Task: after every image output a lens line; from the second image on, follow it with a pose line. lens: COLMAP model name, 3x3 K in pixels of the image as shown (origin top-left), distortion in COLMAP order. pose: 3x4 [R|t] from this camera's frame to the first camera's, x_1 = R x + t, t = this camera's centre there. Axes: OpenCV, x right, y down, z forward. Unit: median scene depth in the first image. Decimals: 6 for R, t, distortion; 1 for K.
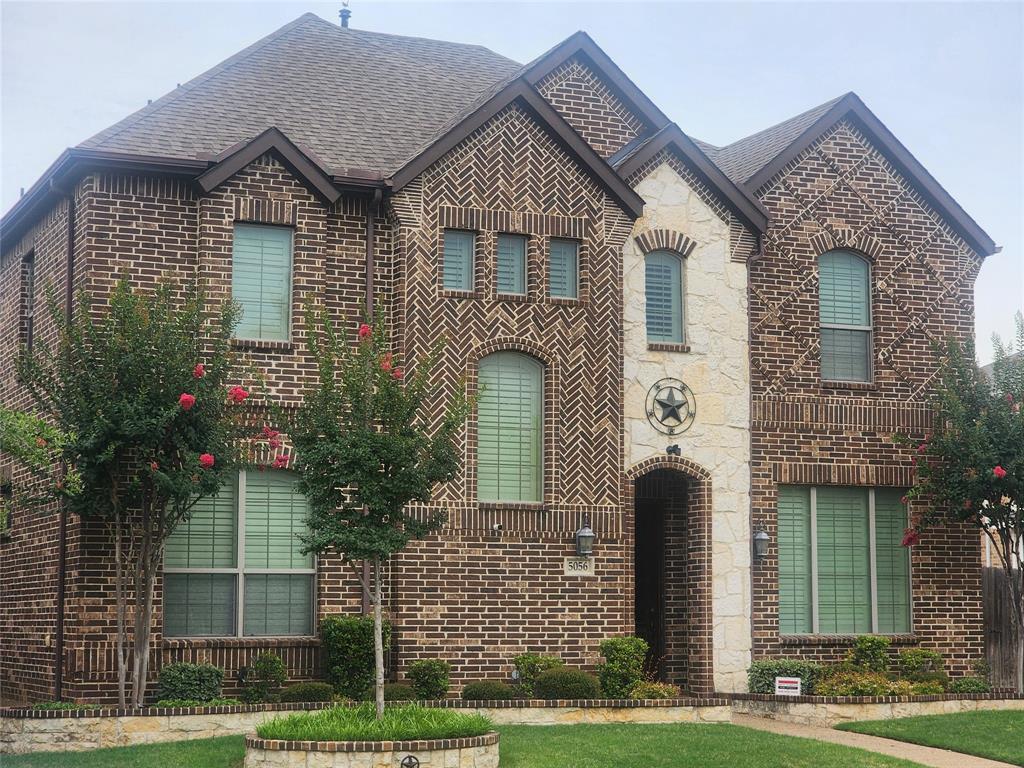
lens RADIAL K [[2047.2, 0, 512.5], [0, 2047.2, 382.4], [0, 0, 1]] dist [-0.083328, 0.000000]
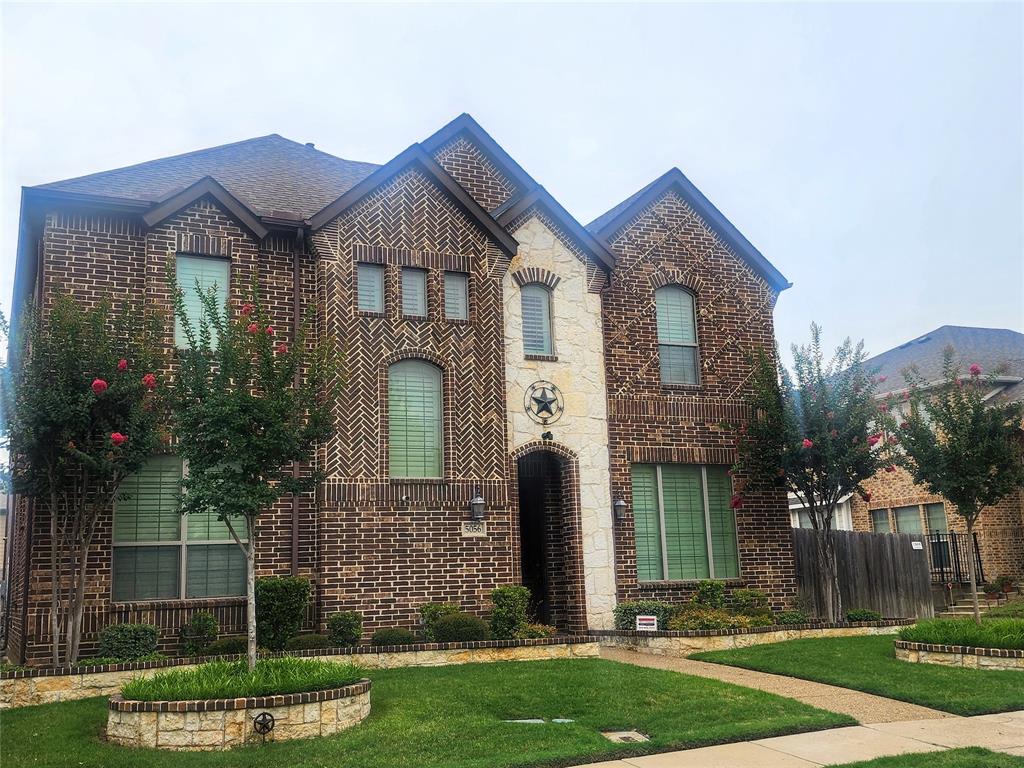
lens RADIAL K [[1077.5, 0, 517.7], [0, 1077.5, 382.3], [0, 0, 1]] dist [0.041846, 0.000000]
pose [[0.999139, -0.031222, 0.027325, 0.044280], [0.033150, 0.996765, -0.073213, 0.049680], [-0.024951, 0.074056, 0.996942, 0.343546]]
